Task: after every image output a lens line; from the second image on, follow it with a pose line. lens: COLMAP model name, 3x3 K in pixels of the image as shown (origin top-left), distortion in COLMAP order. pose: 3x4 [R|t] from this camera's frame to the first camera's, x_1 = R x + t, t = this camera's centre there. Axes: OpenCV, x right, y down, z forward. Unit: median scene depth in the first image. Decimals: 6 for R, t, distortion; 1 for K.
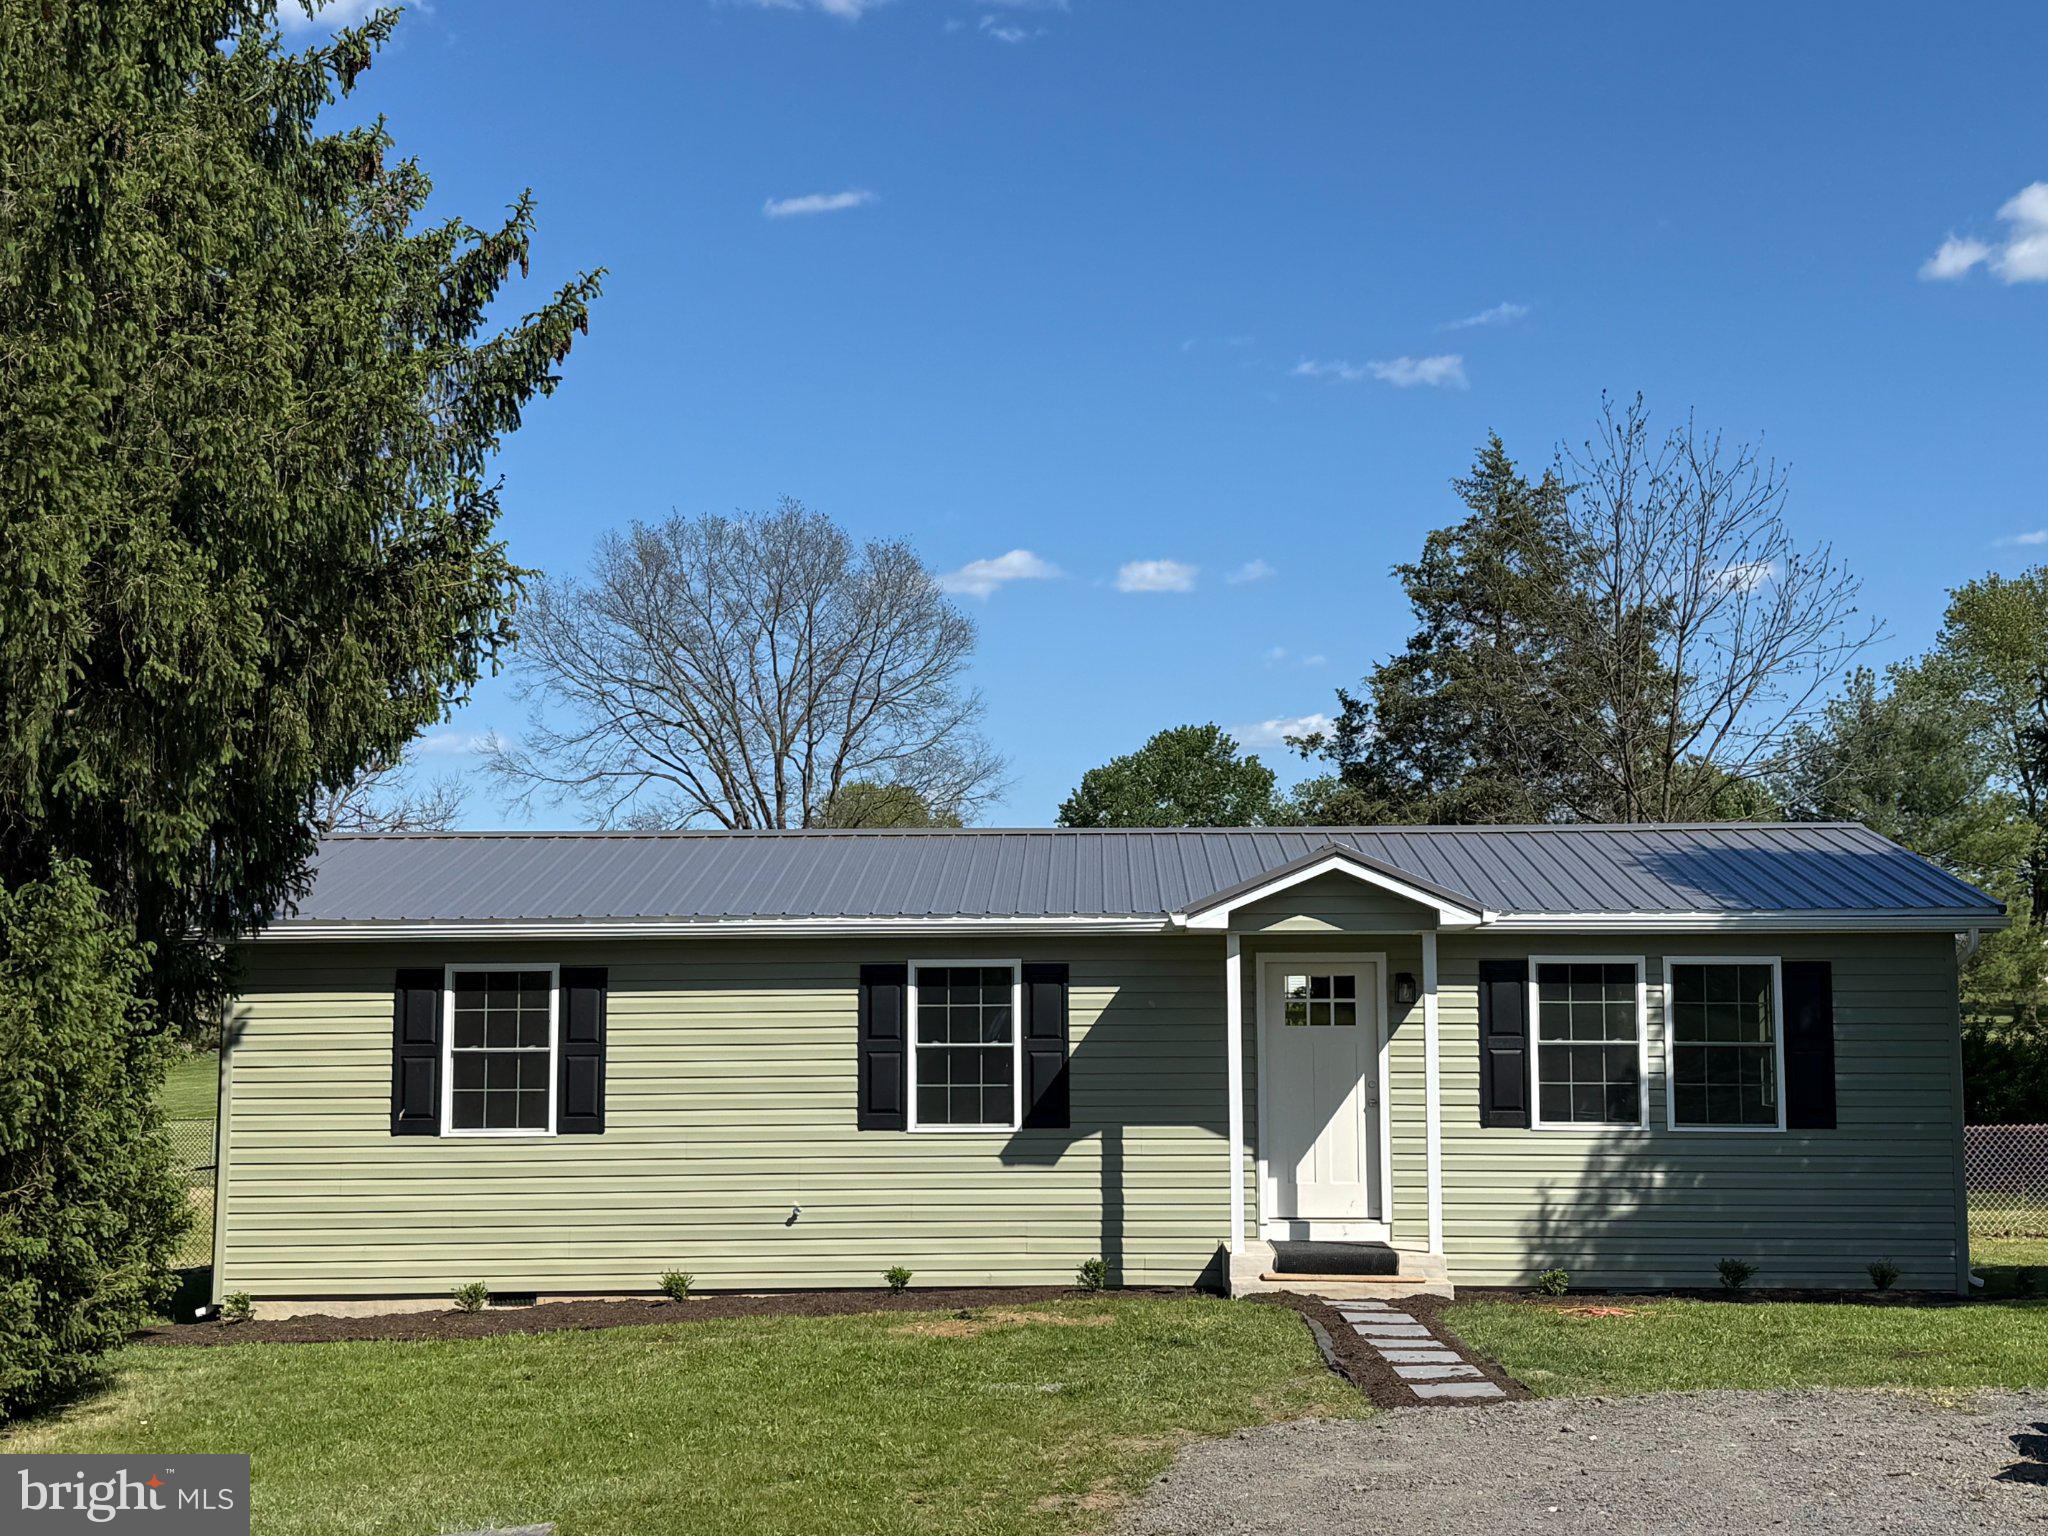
lens RADIAL K [[2832.1, 0, 1024.0], [0, 2832.1, 768.0], [0, 0, 1]] dist [0.137695, -0.044361]
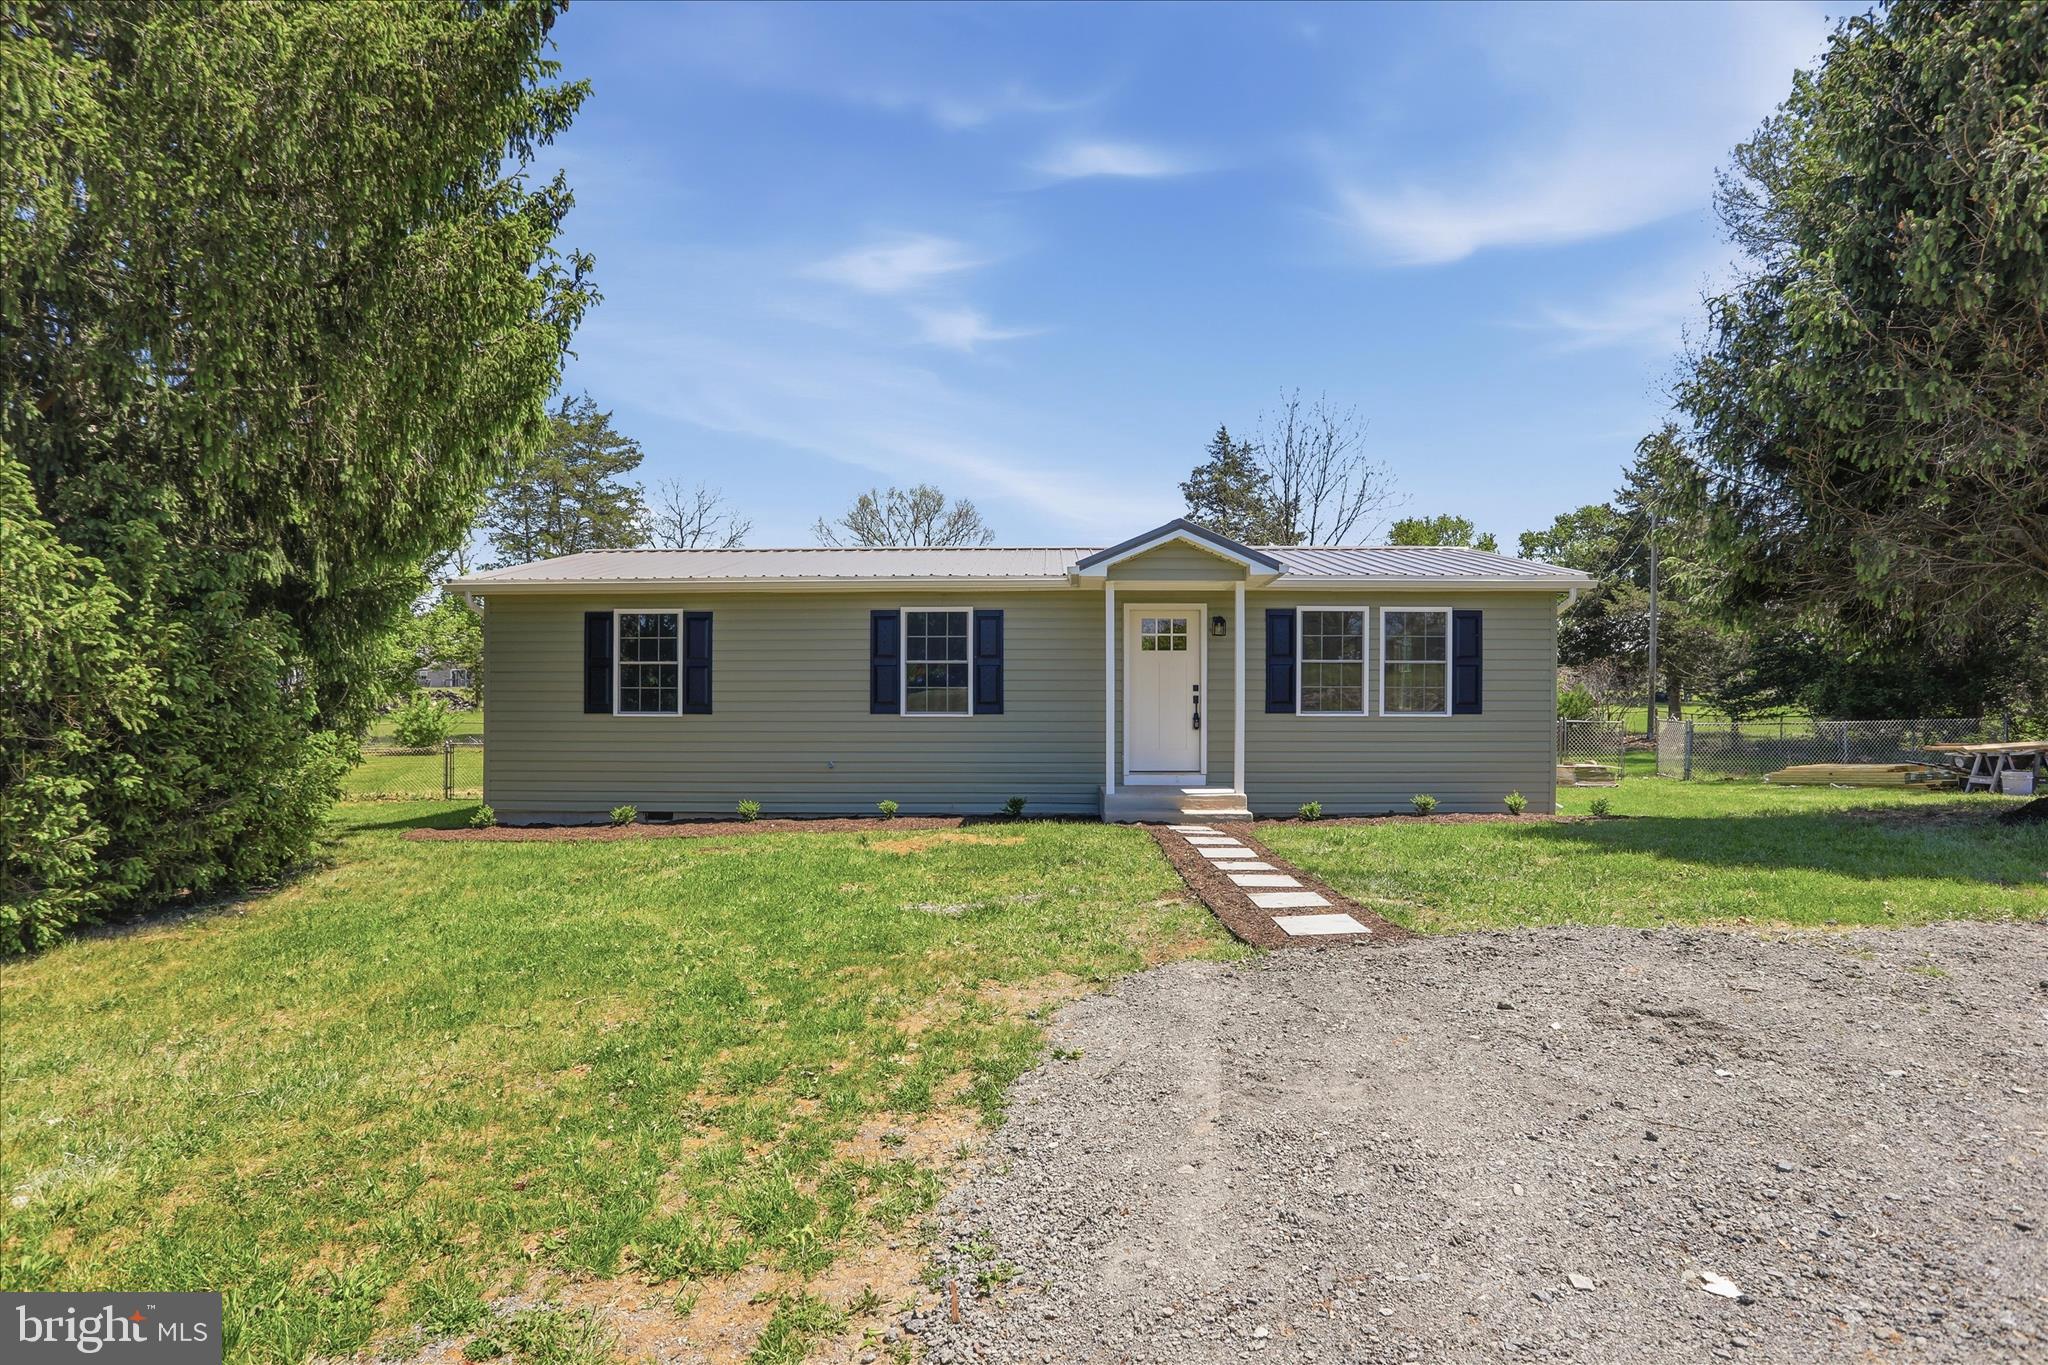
lens RADIAL K [[1007.2, 0, 1022.8], [0, 1007.2, 694.0], [0, 0, 1]] dist [-0.050571, 0.000673]
pose [[0.999973, 0.006141, -0.004006, 0.013193], [-0.005812, 0.996978, 0.077473, 0.033480], [0.004470, -0.077447, 0.996986, 0.204985]]
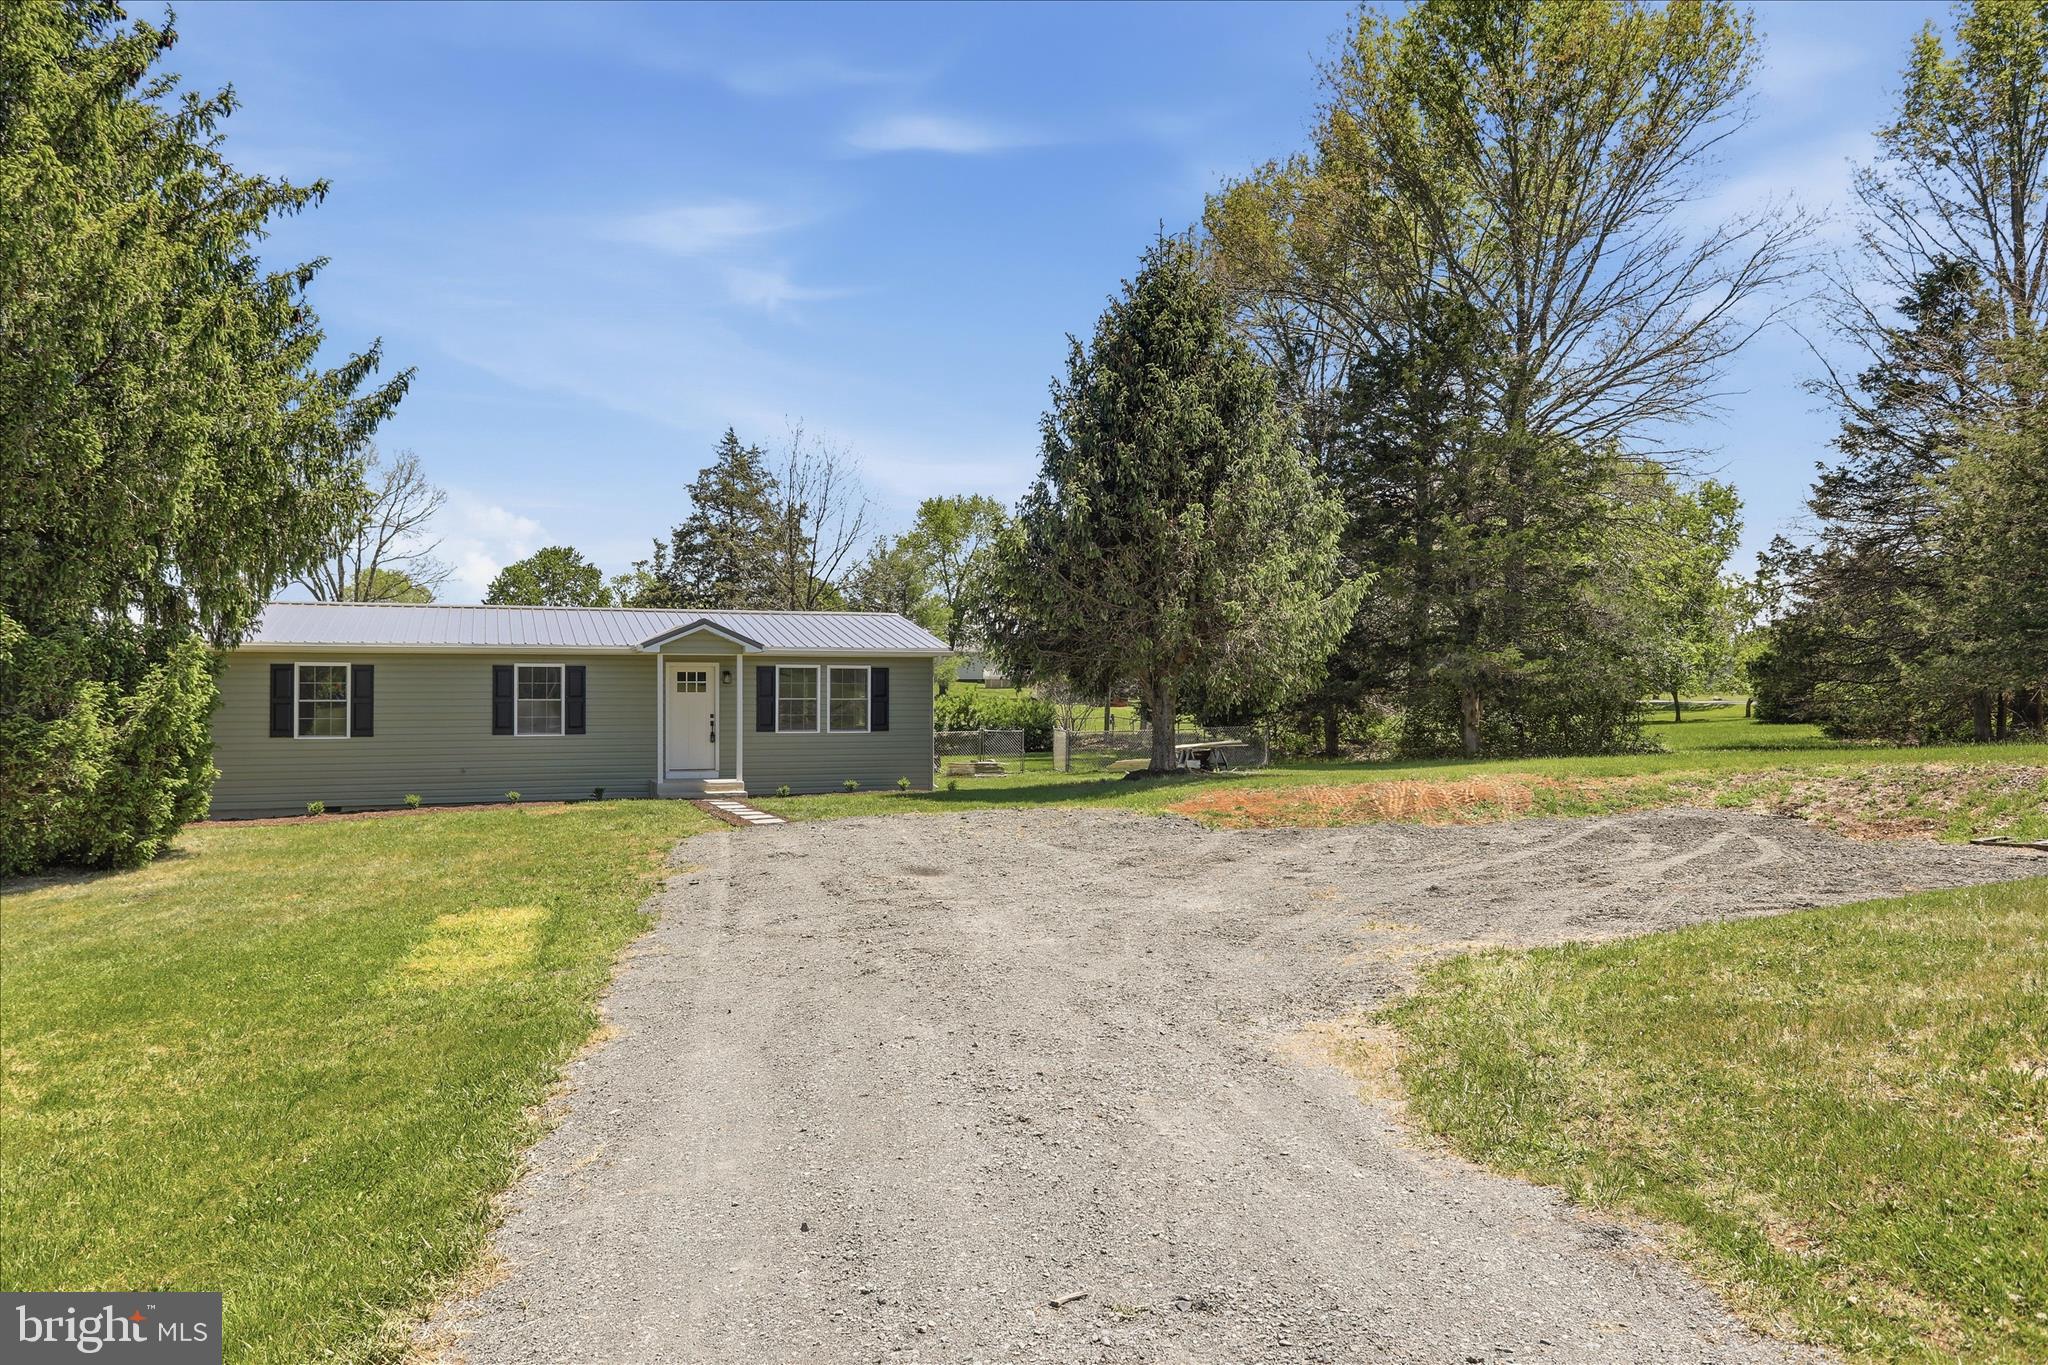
lens RADIAL K [[1443.4, 0, 1024.0], [0, 1443.4, 682.5], [0, 0, 1]] dist [-0.001924, 0.000460]
pose [[0.923426, 0.007969, 0.383693, -0.050897], [-0.038296, 0.996708, 0.071463, -0.008278], [-0.381861, -0.080685, 0.920691, -0.120729]]
